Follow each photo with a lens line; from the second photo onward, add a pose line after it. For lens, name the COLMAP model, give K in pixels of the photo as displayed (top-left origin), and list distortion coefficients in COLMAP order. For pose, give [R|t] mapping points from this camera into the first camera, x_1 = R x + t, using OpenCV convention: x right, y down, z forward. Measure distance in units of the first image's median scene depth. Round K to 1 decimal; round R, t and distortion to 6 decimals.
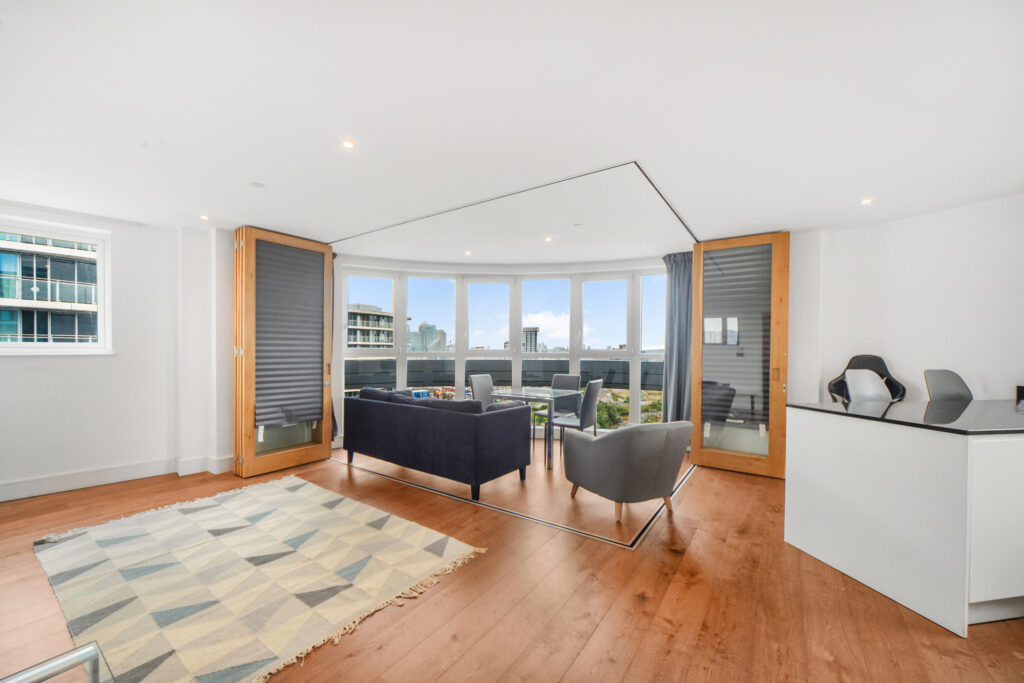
lens RADIAL K [[400.9, 0, 500.6], [0, 400.9, 355.2], [0, 0, 1]] dist [-0.000847, -0.000035]
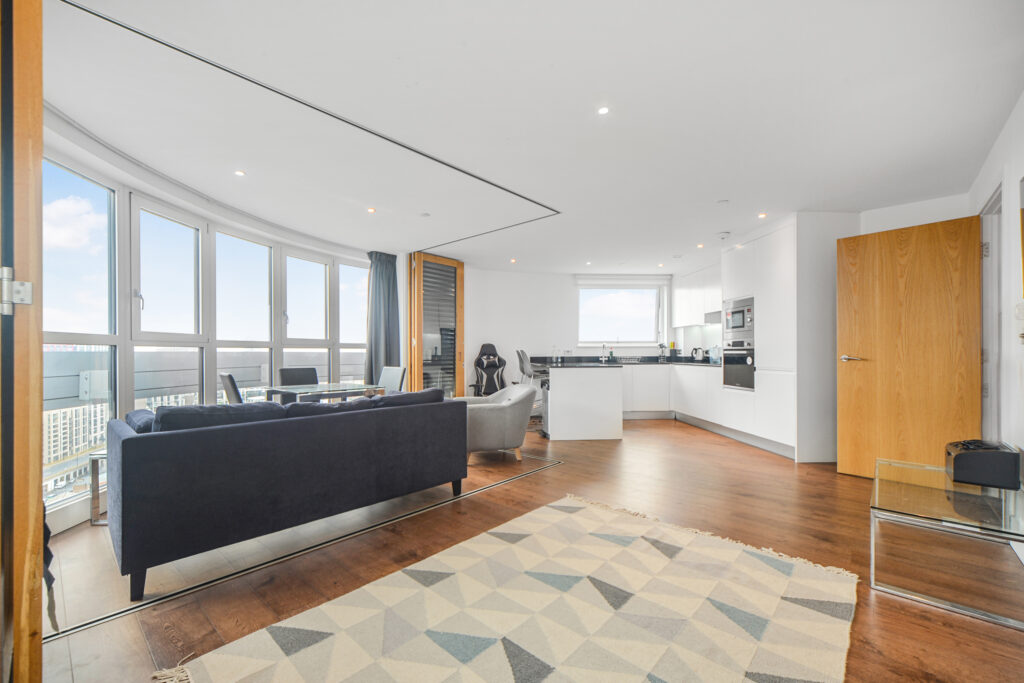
lens RADIAL K [[413.4, 0, 498.7], [0, 413.4, 354.7], [0, 0, 1]] dist [-0.000417, 0.000231]
pose [[0.125803, -0.010877, 0.991996, -1.011094], [0.014814, 0.999849, 0.009084, 0.036494], [-0.991945, 0.013553, 0.125945, 0.811797]]
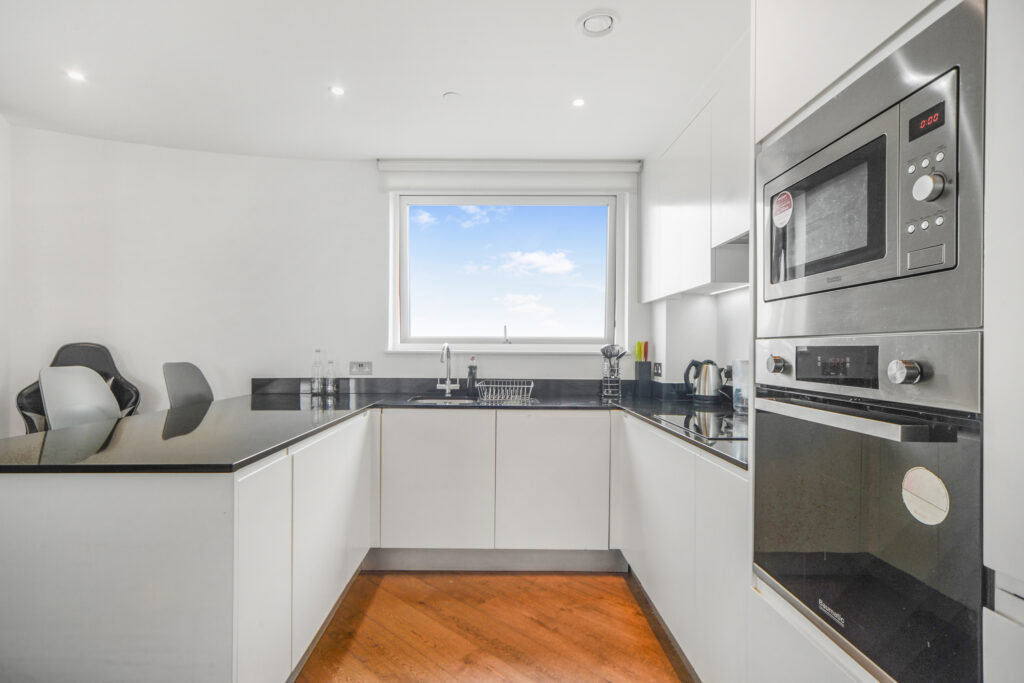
lens RADIAL K [[503.2, 0, 487.9], [0, 503.2, 348.8], [0, 0, 1]] dist [-0.000738, 0.000365]
pose [[0.186495, -0.004203, 0.982447, 0.293585], [0.007236, 0.999970, 0.002904, 0.011182], [-0.982429, 0.006567, 0.186520, 0.269288]]
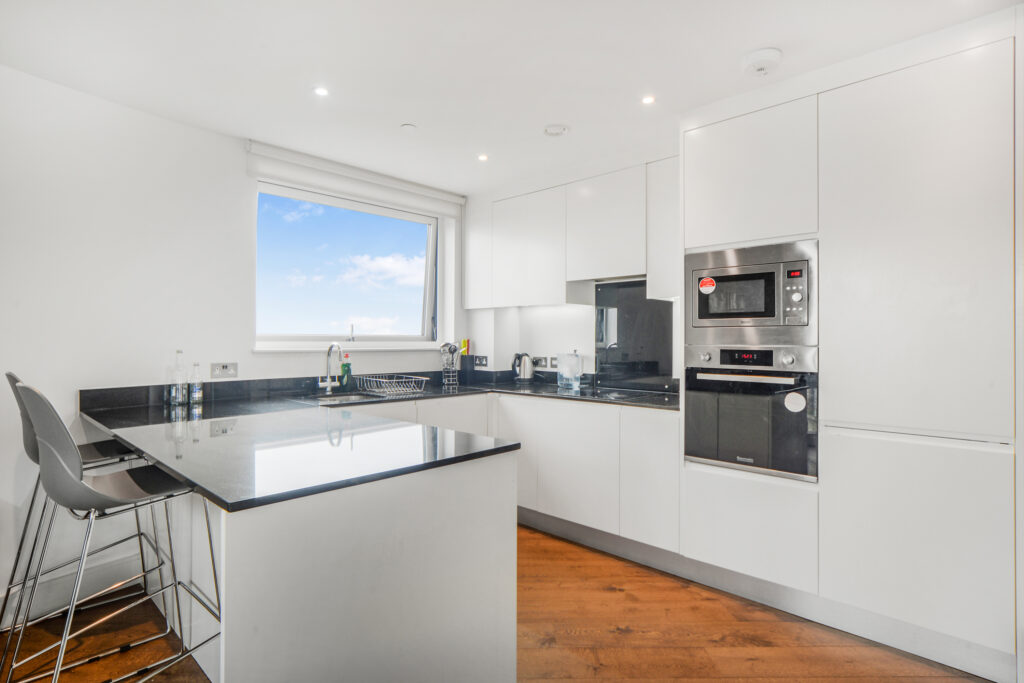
lens RADIAL K [[524.9, 0, 488.1], [0, 524.9, 336.1], [0, 0, 1]] dist [-0.002238, -0.000099]
pose [[-0.560398, -0.002001, 0.828221, 0.205657], [0.003193, 0.999984, 0.004577, -0.012356], [-0.828218, 0.005209, -0.560382, 0.858468]]
